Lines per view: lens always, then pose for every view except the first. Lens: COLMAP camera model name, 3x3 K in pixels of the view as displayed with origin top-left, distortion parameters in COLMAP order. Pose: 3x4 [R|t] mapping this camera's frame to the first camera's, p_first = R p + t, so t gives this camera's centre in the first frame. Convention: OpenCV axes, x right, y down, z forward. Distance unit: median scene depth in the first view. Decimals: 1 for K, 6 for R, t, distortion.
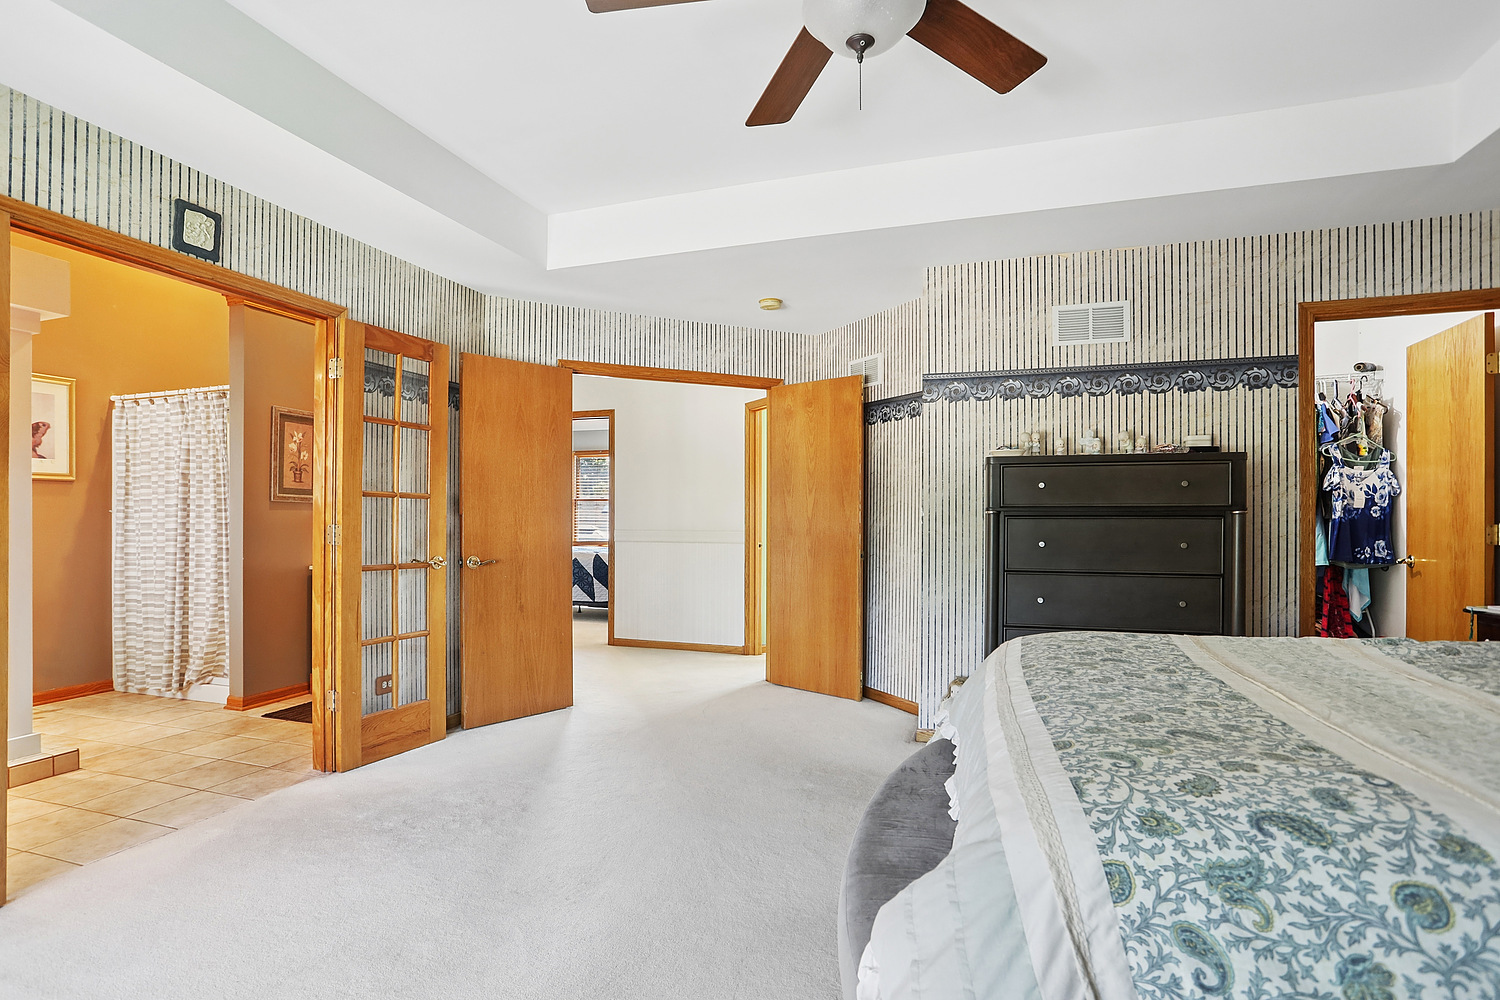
lens RADIAL K [[749.4, 0, 747.4], [0, 749.4, 508.5], [0, 0, 1]] dist [-0.022020, 0.001055]
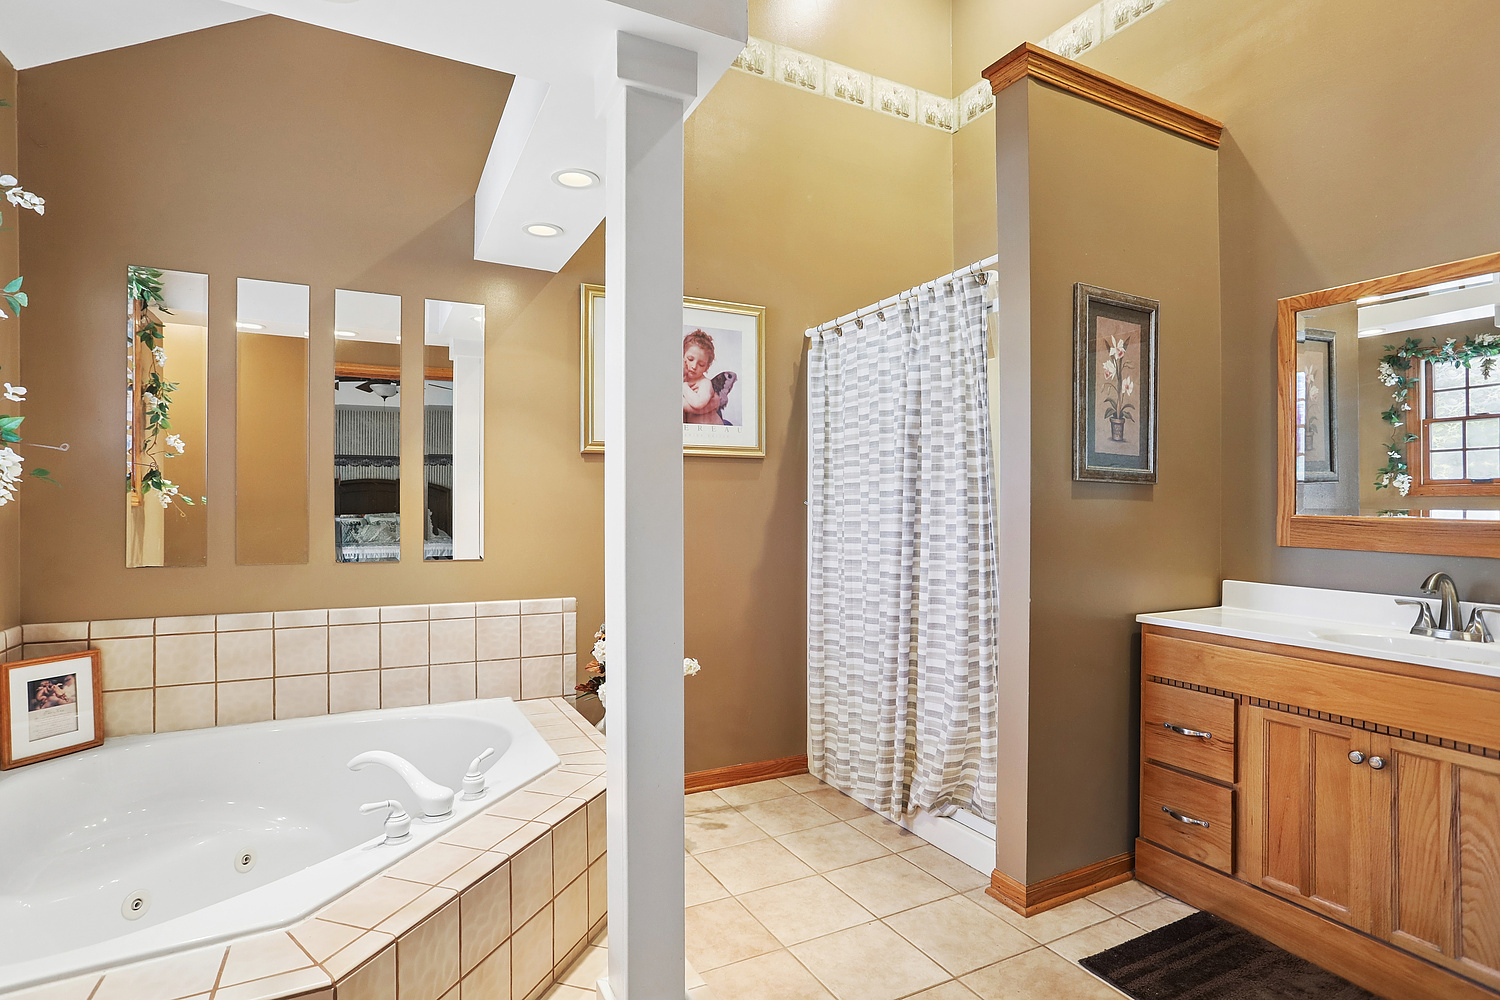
lens RADIAL K [[749.4, 0, 745.8], [0, 749.4, 502.7], [0, 0, 1]] dist [-0.022020, 0.001055]
pose [[0.719924, -0.001660, -0.694051, -0.450853], [-0.001439, 0.999991, -0.003884, 0.006336], [0.694052, 0.003795, 0.719915, 0.495491]]
